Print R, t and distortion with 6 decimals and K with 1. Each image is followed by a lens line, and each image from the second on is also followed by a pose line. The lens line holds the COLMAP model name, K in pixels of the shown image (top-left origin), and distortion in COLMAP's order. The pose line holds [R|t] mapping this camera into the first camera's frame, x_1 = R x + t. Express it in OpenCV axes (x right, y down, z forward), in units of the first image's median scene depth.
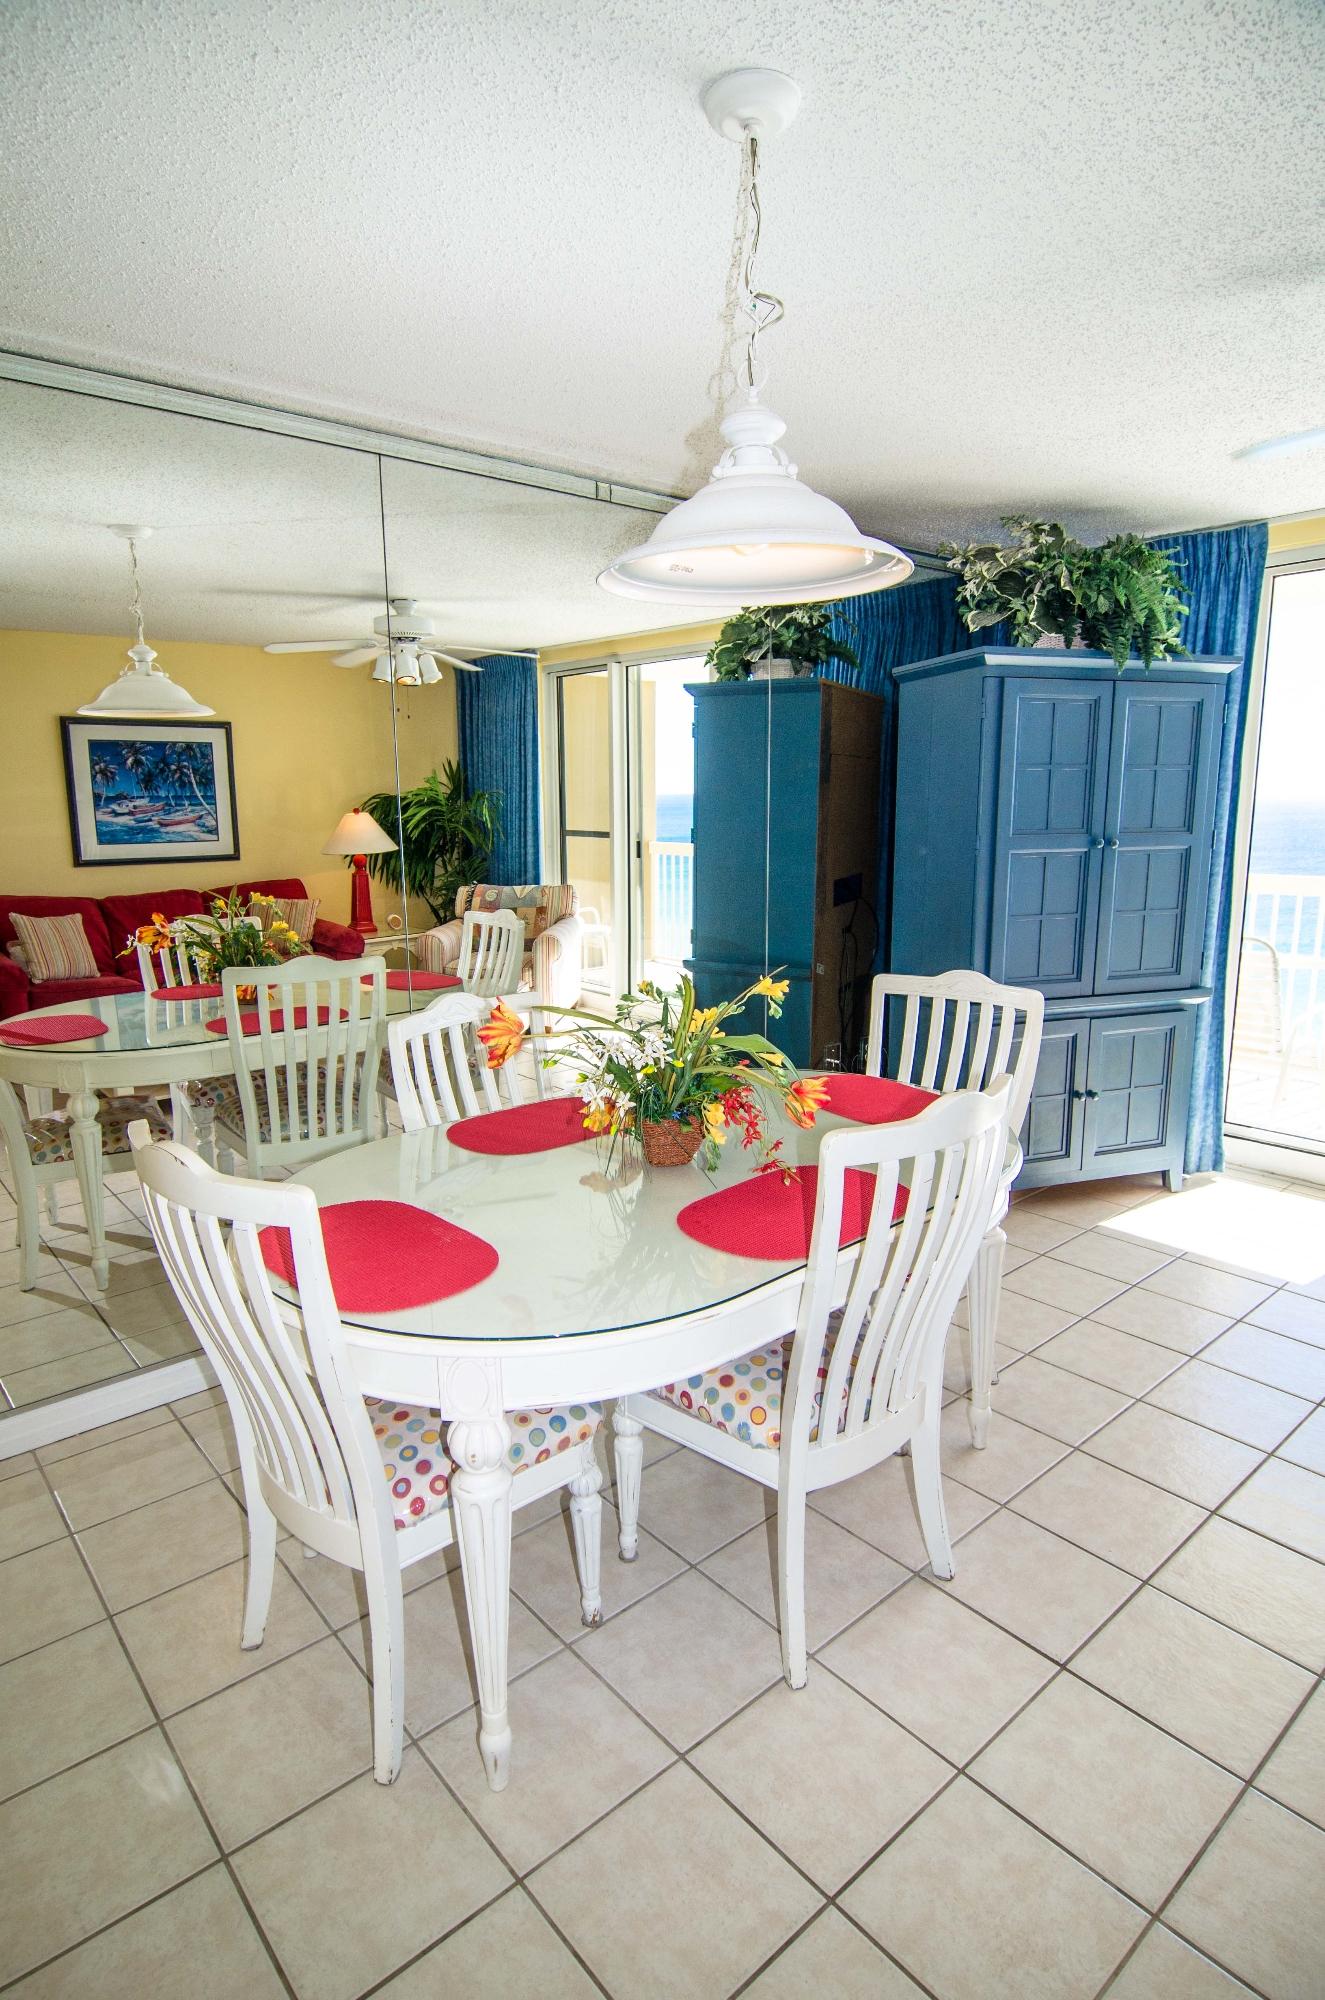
lens RADIAL K [[1086.9, 0, 622.0], [0, 1086.9, 1012.7], [0, 0, 1]] dist [-0.004666, -0.014522]
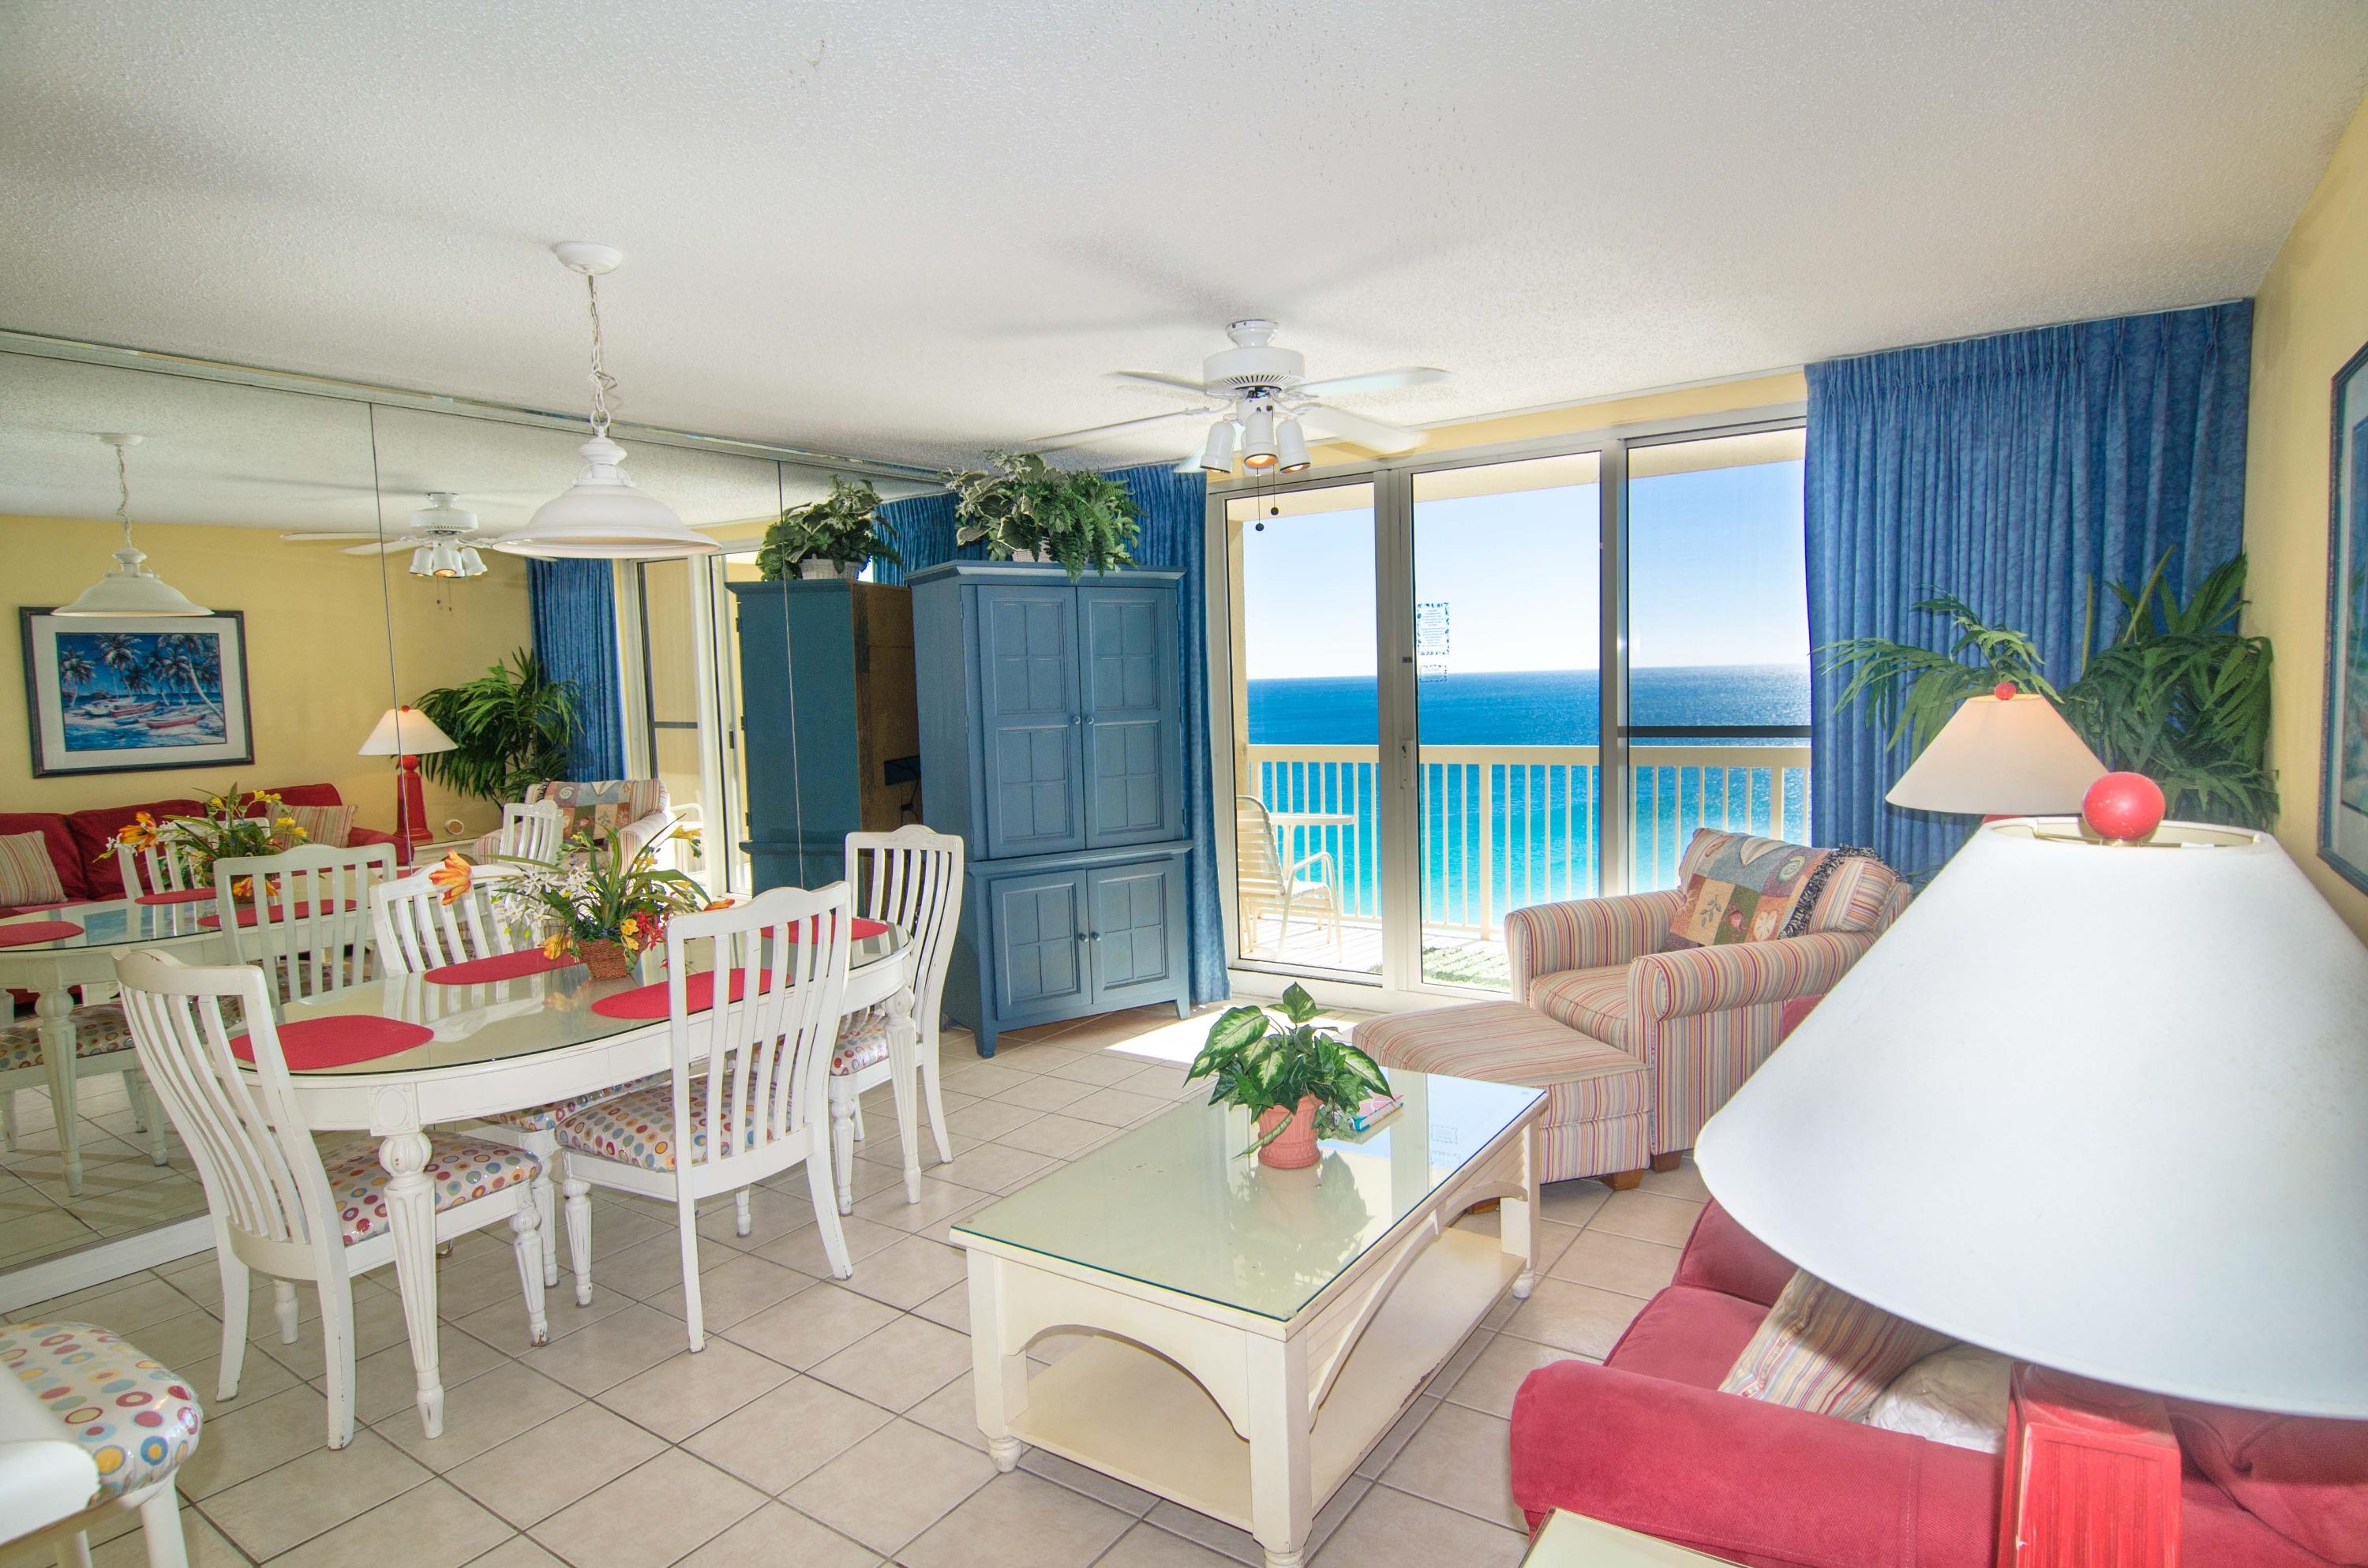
lens RADIAL K [[1286.7, 0, 1184.0], [0, 1286.7, 784.0], [0, 0, 1]] dist [-0.004666, -0.014522]
pose [[0.960031, -0.037957, 0.277308, 0.141054], [0.069344, 0.992129, -0.104268, 0.059901], [-0.271167, 0.119331, 0.955107, -0.322318]]
